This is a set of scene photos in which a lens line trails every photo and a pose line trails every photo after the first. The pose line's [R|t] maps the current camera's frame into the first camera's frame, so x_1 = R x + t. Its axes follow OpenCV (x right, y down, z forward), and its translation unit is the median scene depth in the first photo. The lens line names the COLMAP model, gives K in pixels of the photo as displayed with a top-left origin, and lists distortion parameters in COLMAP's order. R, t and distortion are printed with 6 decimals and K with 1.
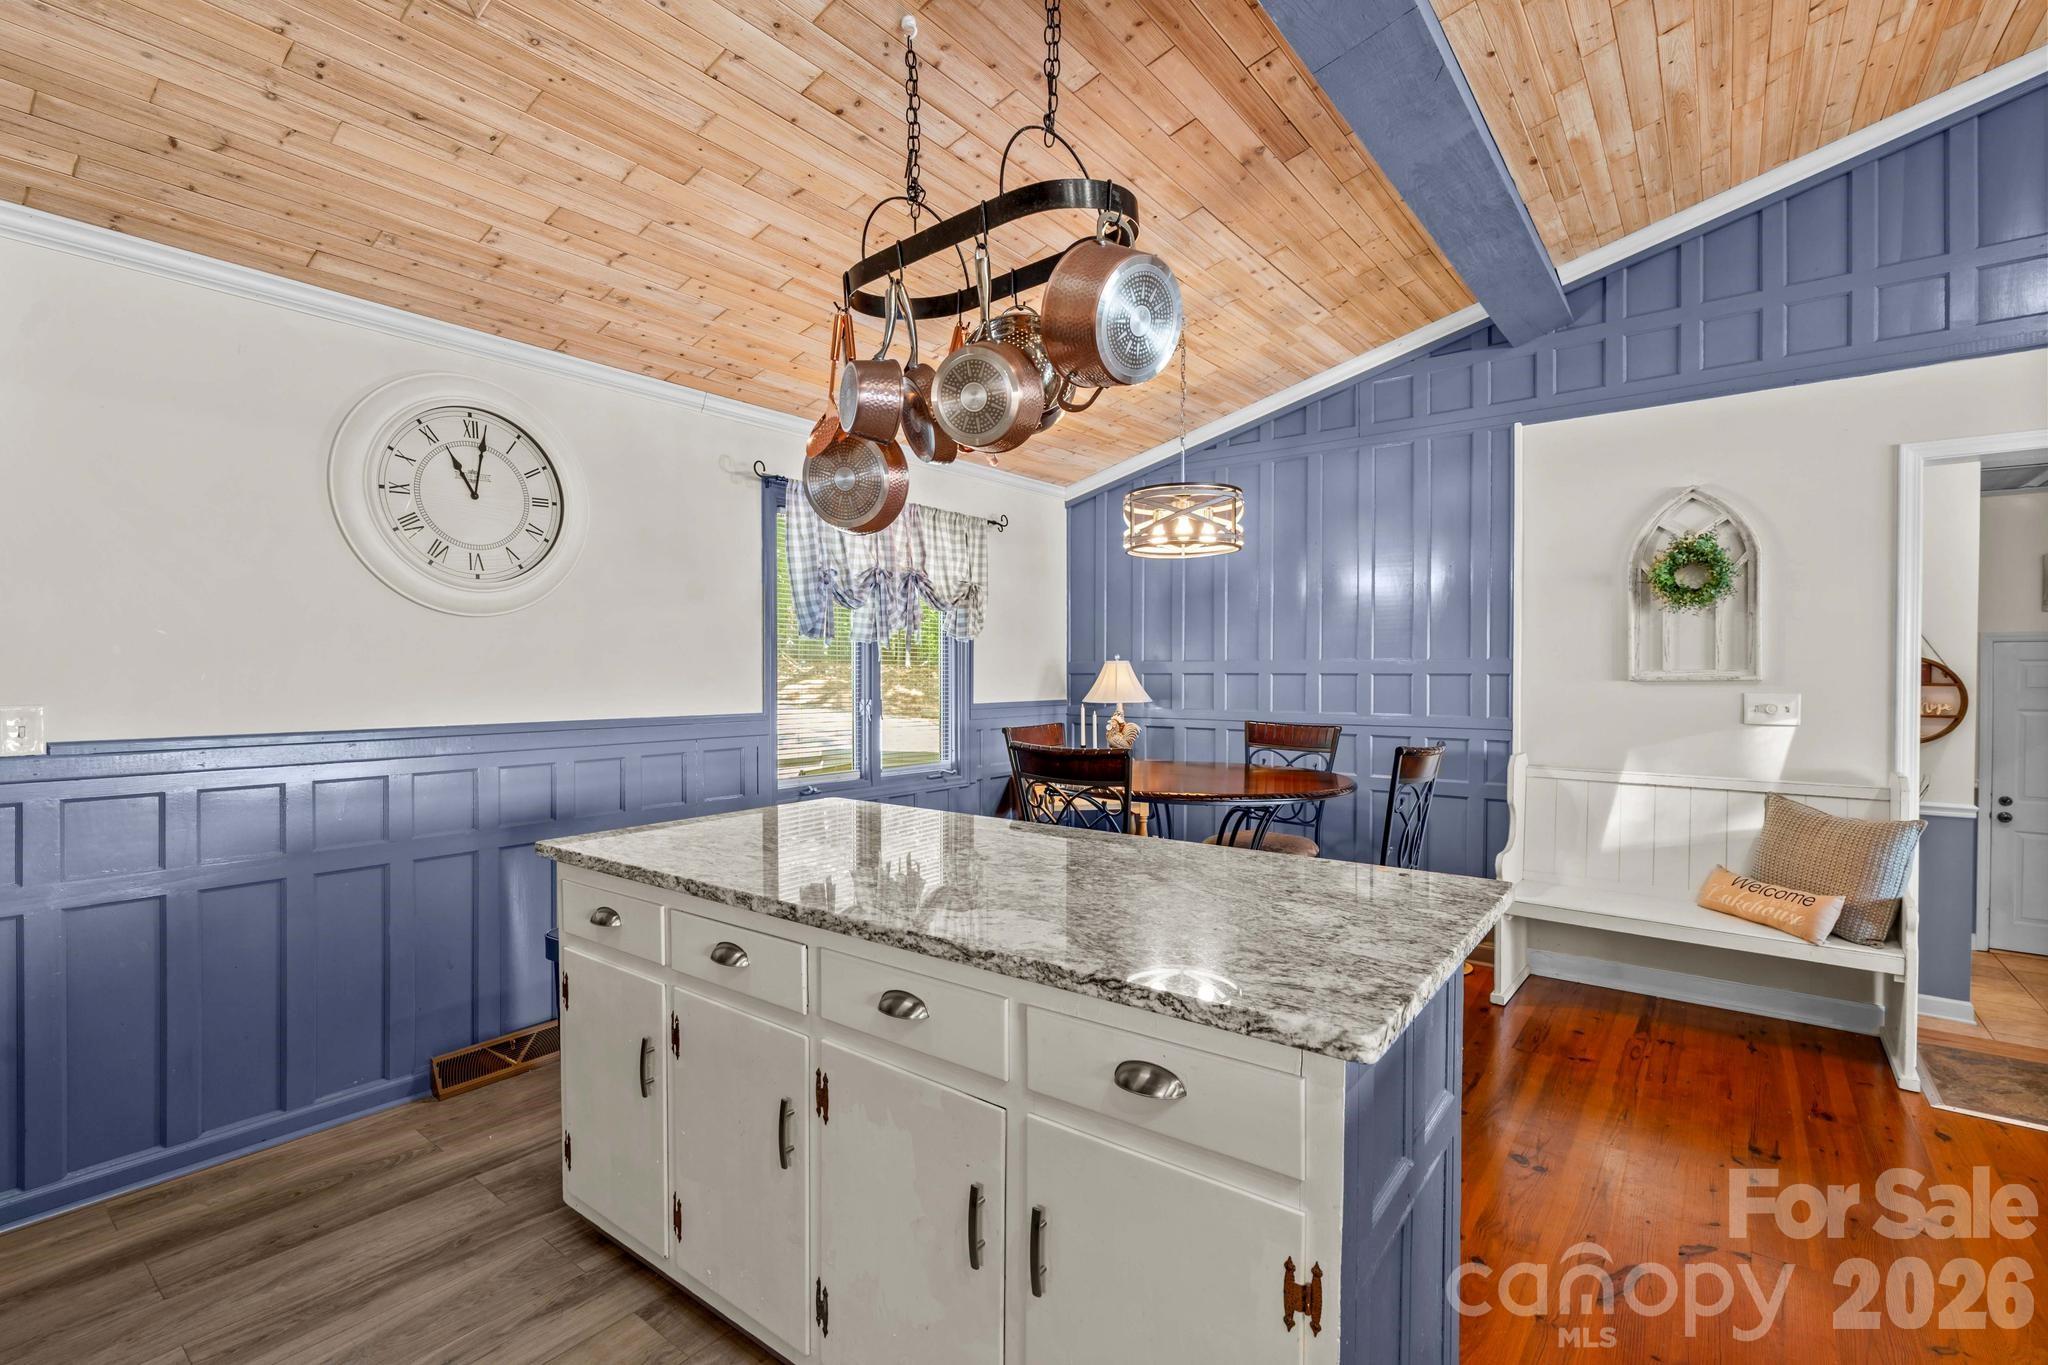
lens RADIAL K [[931.8, 0, 1011.6], [0, 931.8, 679.2], [0, 0, 1]] dist [-0.007971, 0.002812]
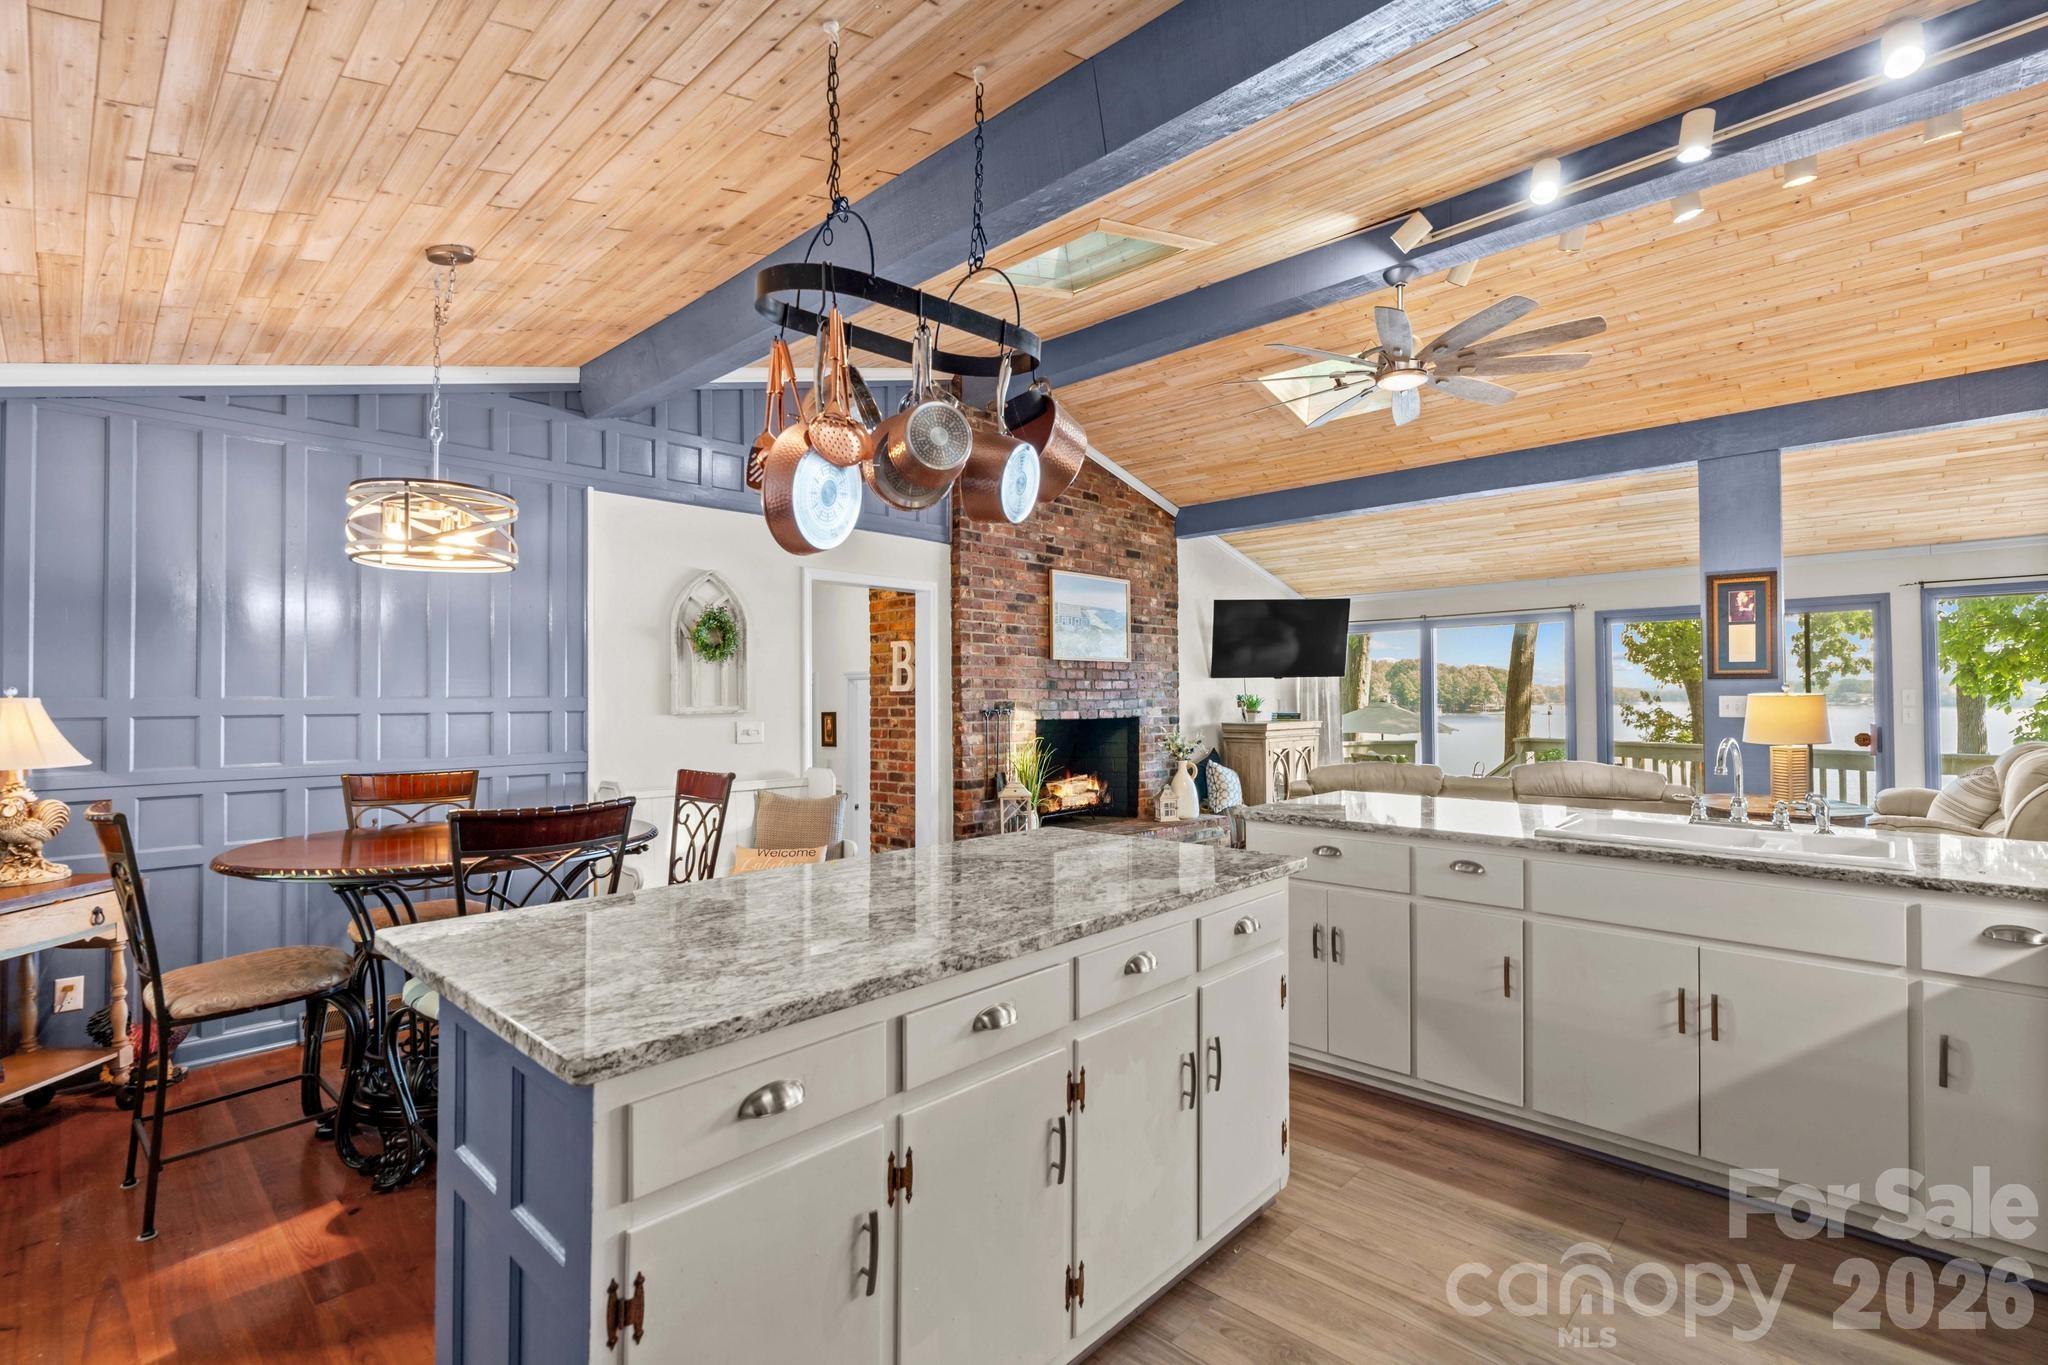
lens RADIAL K [[931.8, 0, 1025.1], [0, 931.8, 693.4], [0, 0, 1]] dist [-0.007971, 0.002812]
pose [[0.094602, 0.005831, 0.995498, -0.574886], [0.016608, 0.999834, -0.007434, -0.010709], [-0.995377, 0.017237, 0.094489, 0.406236]]
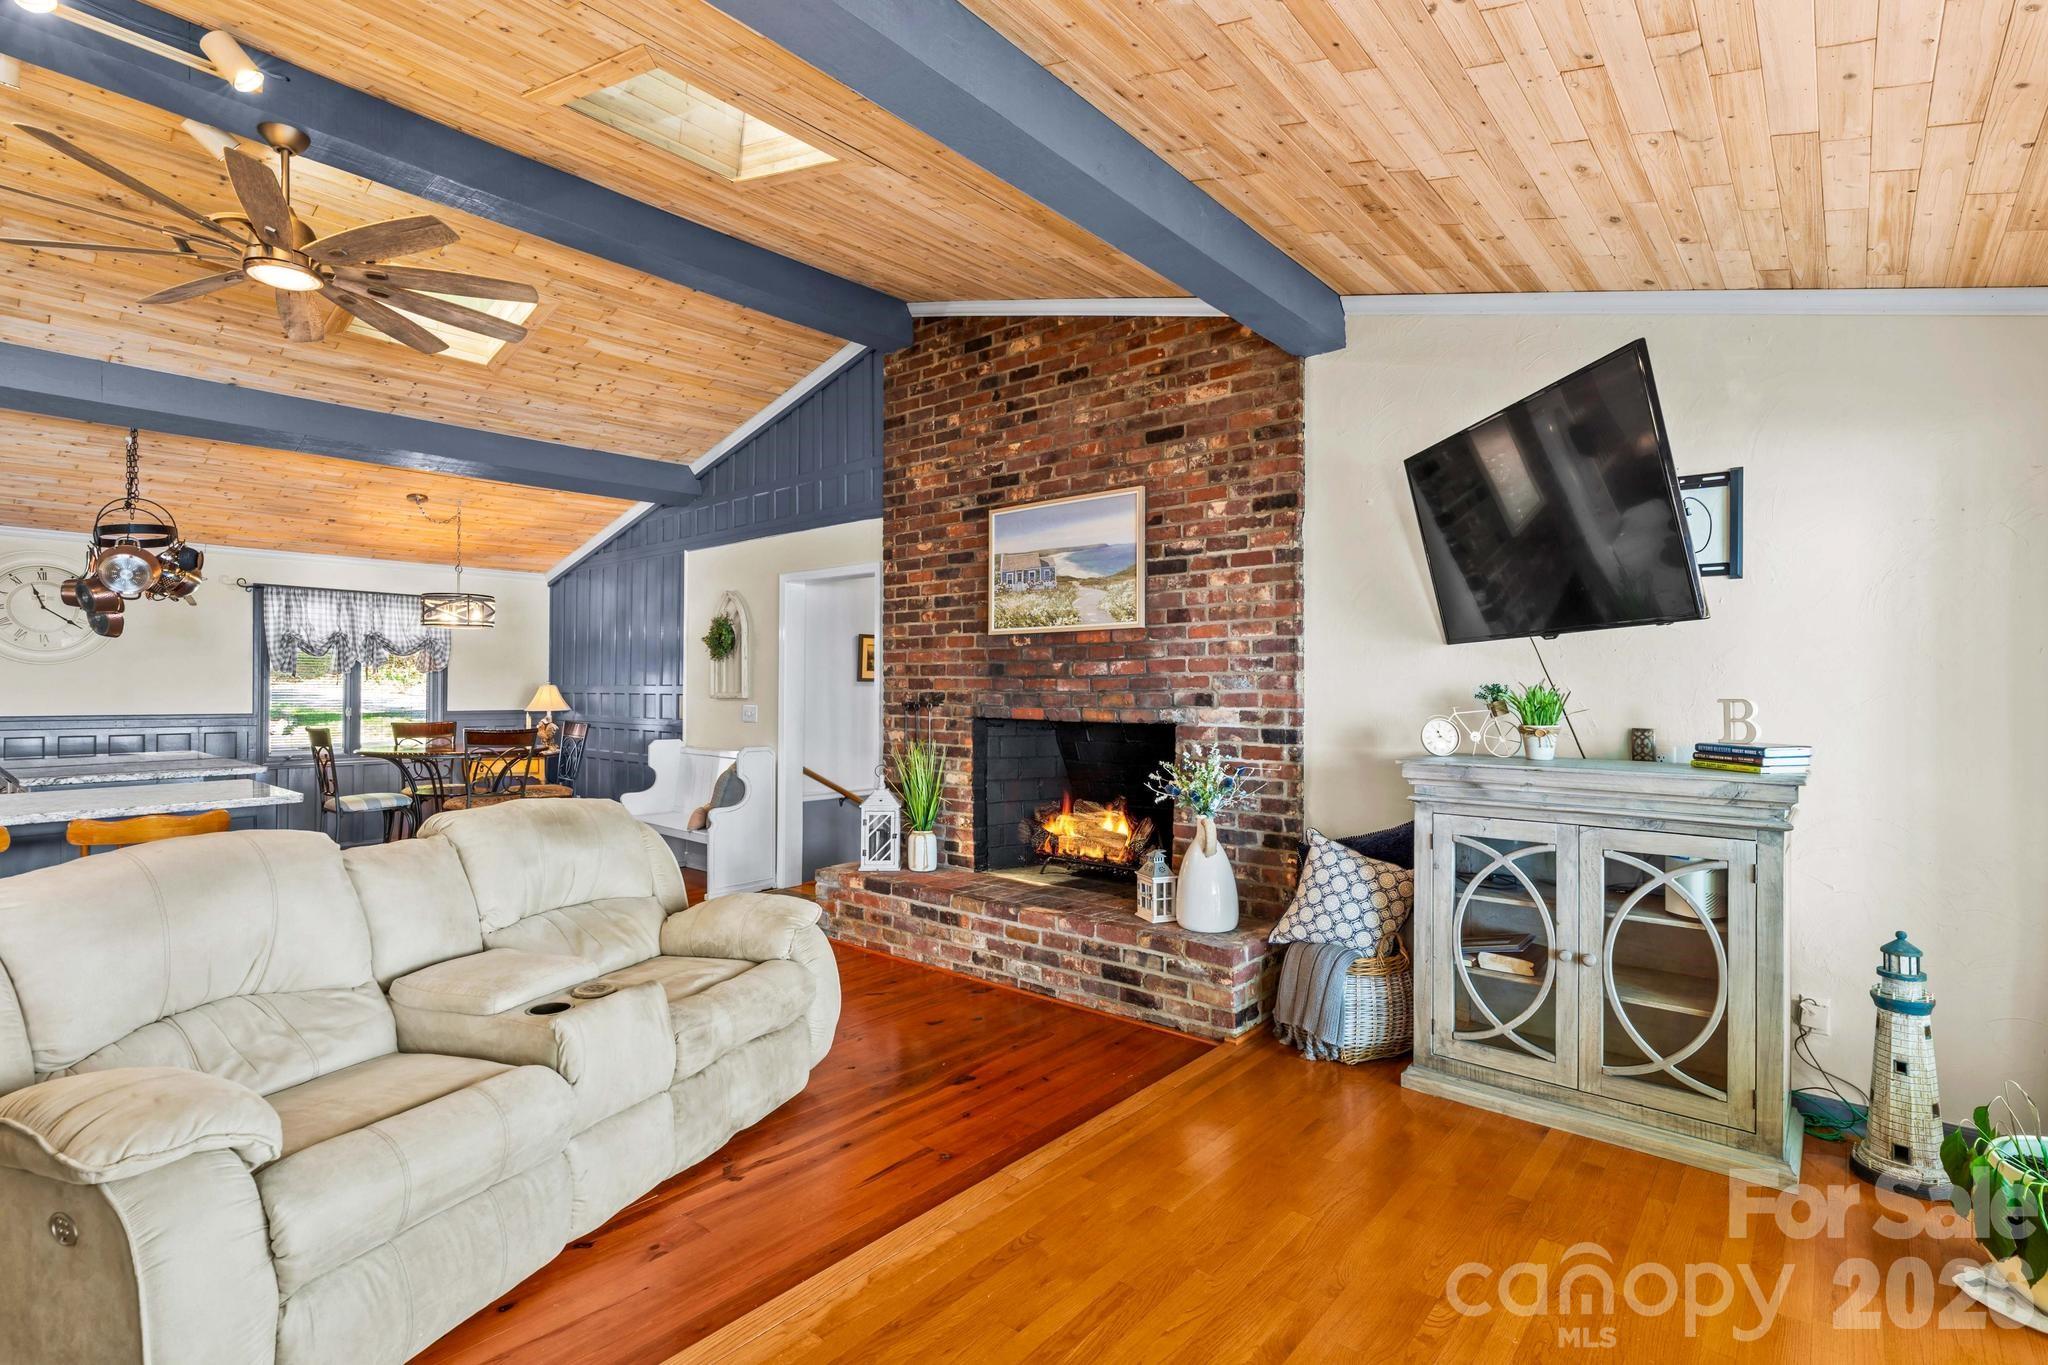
lens RADIAL K [[931.8, 0, 1041.1], [0, 931.8, 693.8], [0, 0, 1]] dist [-0.007971, 0.002812]
pose [[0.999417, 0.003980, -0.033923, 1.391257], [-0.004062, 0.999989, -0.002347, -0.004012], [0.033913, 0.002483, 0.999422, -0.807856]]
